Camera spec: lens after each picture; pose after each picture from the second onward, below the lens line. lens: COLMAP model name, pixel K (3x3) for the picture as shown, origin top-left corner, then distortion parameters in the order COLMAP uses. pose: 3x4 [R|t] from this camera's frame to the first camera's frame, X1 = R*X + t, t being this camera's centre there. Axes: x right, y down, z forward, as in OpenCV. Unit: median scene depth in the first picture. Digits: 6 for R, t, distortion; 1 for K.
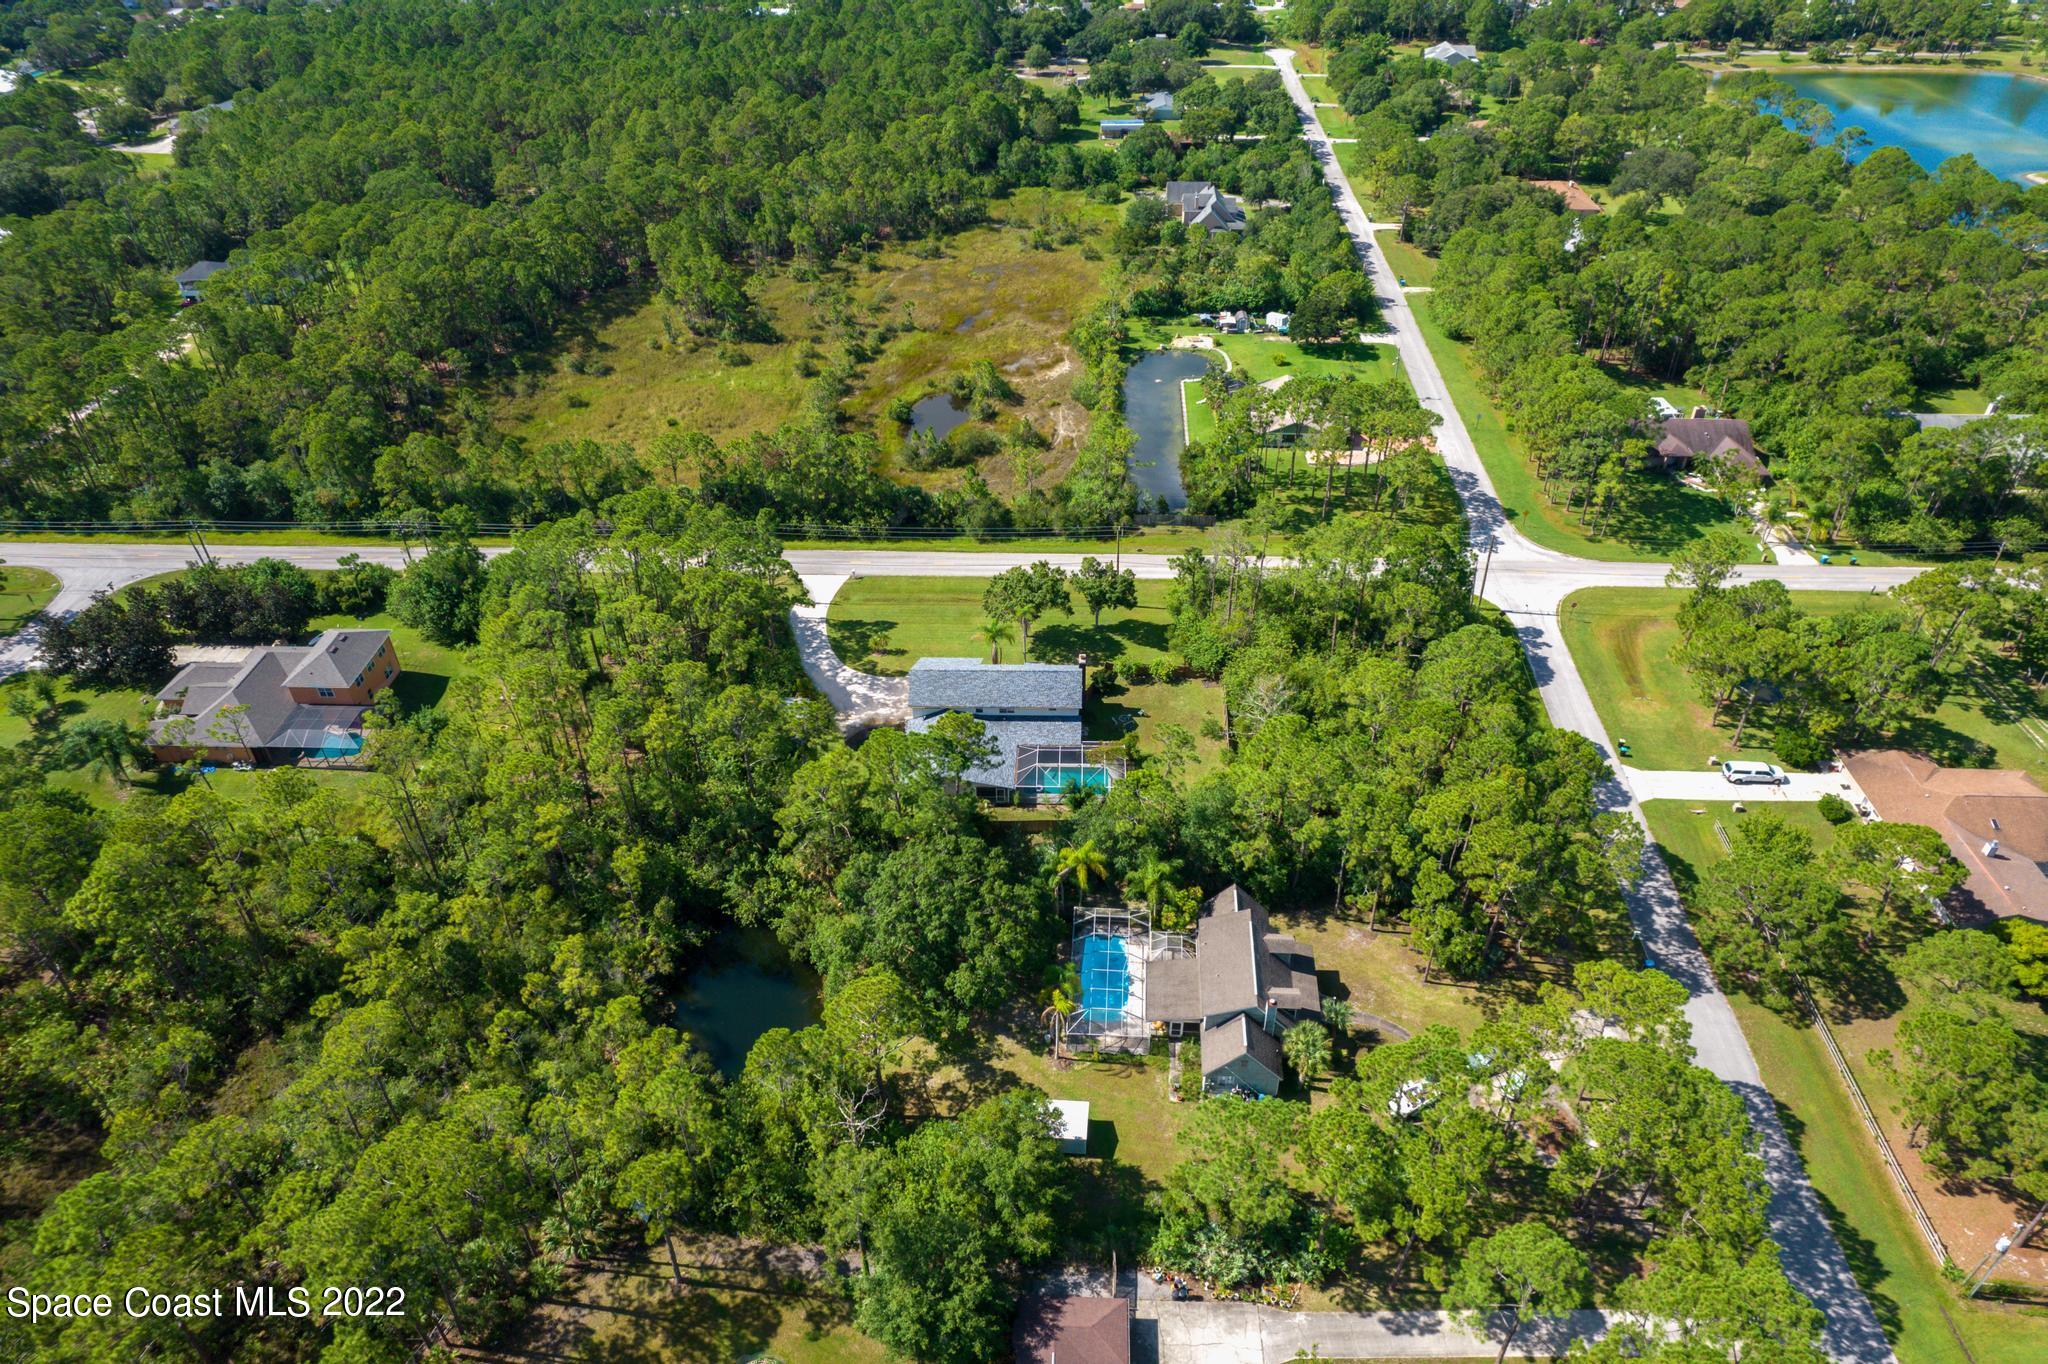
lens RADIAL K [[1321.3, 0, 1033.4], [0, 1321.3, 693.9], [0, 0, 1]] dist [-0.055999, 0.052027]
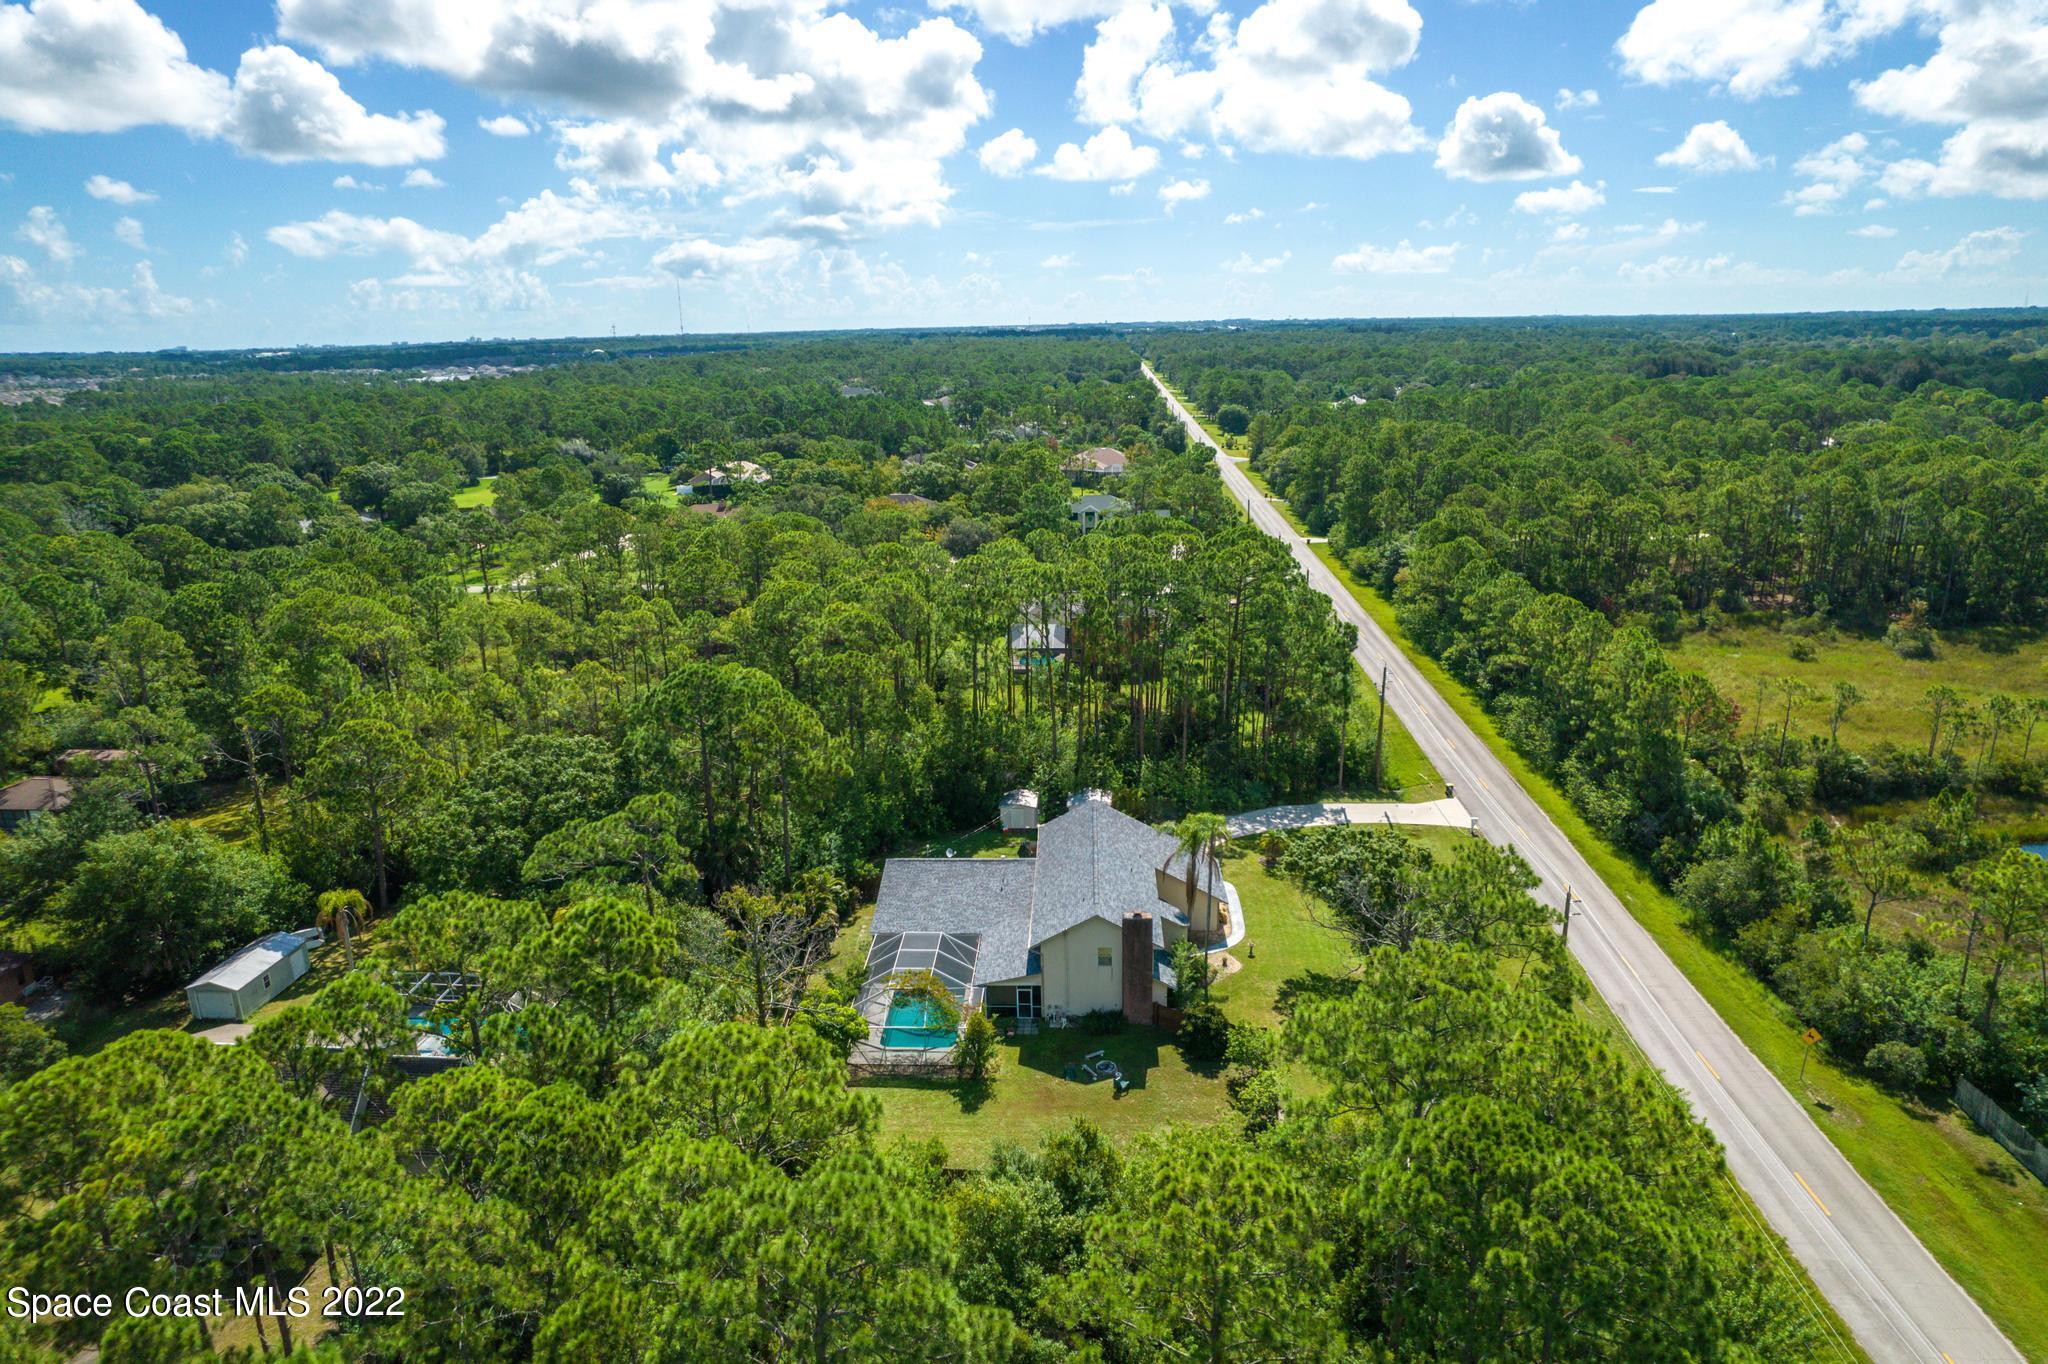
lens RADIAL K [[1321.3, 0, 1017.1], [0, 1321.3, 687.2], [0, 0, 1]] dist [-0.055999, 0.052027]
pose [[-0.005086, 0.284637, -0.958622, 0.407028], [-0.577885, 0.781517, 0.235117, -0.152547], [0.816103, 0.555169, 0.160512, 0.659021]]
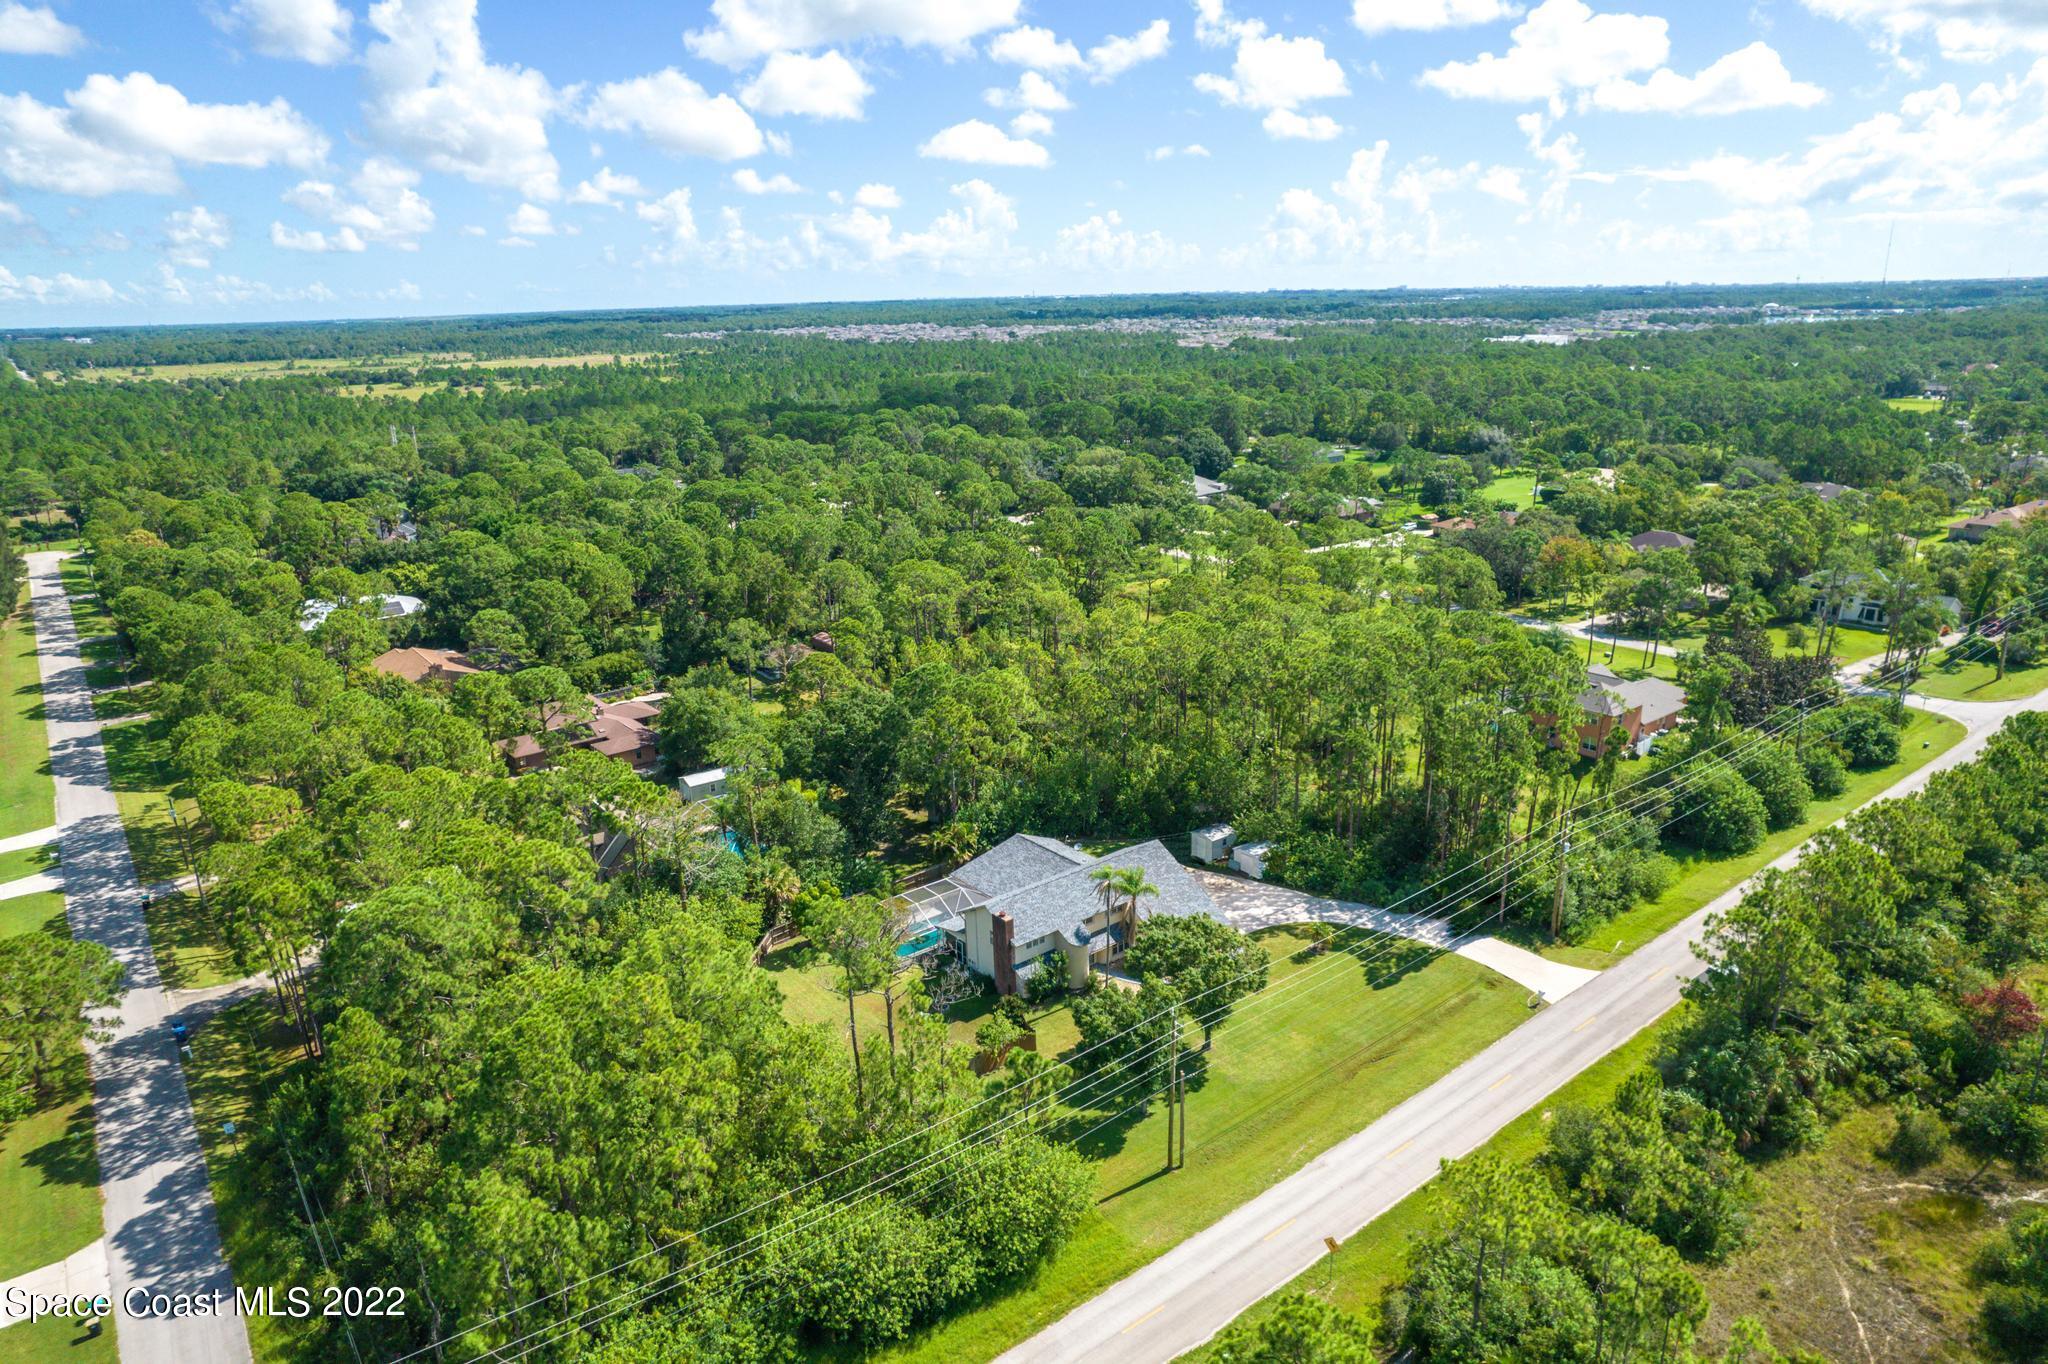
lens RADIAL K [[1321.3, 0, 1014.1], [0, 1321.3, 696.1], [0, 0, 1]] dist [-0.055999, 0.052027]
pose [[-0.759123, 0.222021, -0.611915, 0.341942], [-0.361455, 0.638027, 0.679906, -0.455266], [0.541371, 0.737312, -0.404090, 0.955987]]
